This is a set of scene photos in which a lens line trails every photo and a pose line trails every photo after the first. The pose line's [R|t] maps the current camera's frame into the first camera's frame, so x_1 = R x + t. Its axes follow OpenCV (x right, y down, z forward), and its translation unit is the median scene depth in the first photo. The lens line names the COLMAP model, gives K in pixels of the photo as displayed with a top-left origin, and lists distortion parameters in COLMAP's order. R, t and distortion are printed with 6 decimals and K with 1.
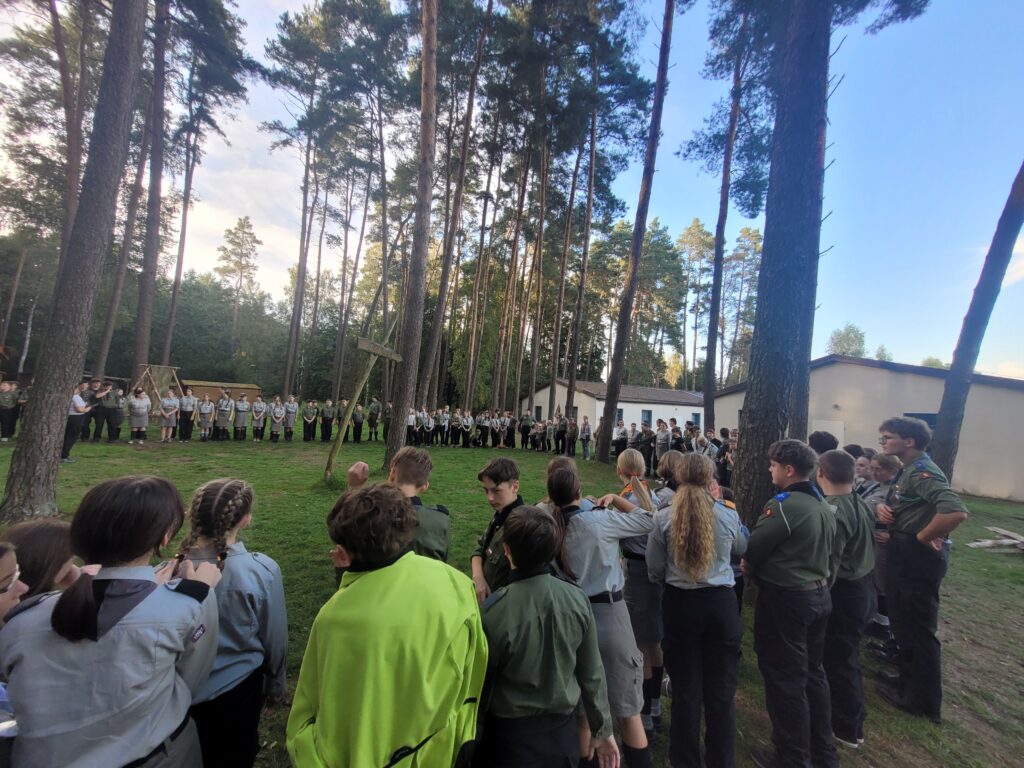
lens RADIAL K [[395.1, 0, 512.0], [0, 395.1, 384.0], [0, 0, 1]] dist [0.000718, -0.000598]
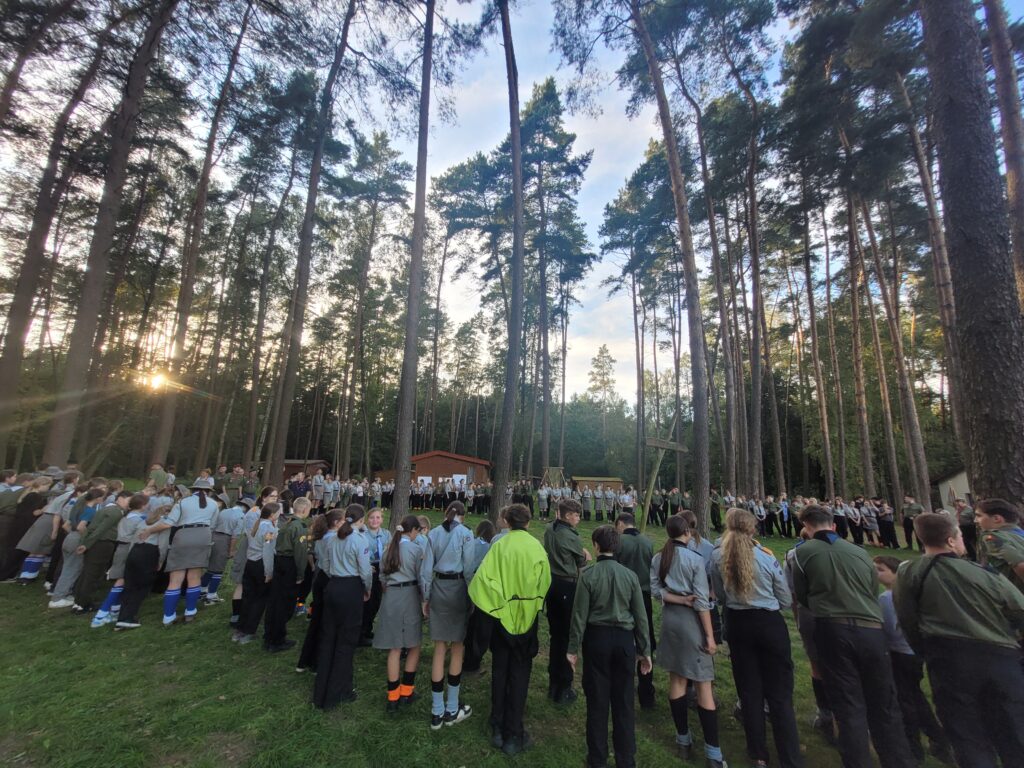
lens RADIAL K [[395.1, 0, 512.0], [0, 395.1, 384.0], [0, 0, 1]] dist [0.000718, -0.000598]
pose [[0.646727, -0.207244, -0.734026, 0.094766], [0.036246, 0.969641, -0.241833, 0.003621], [0.761860, 0.129794, 0.634605, -0.055522]]
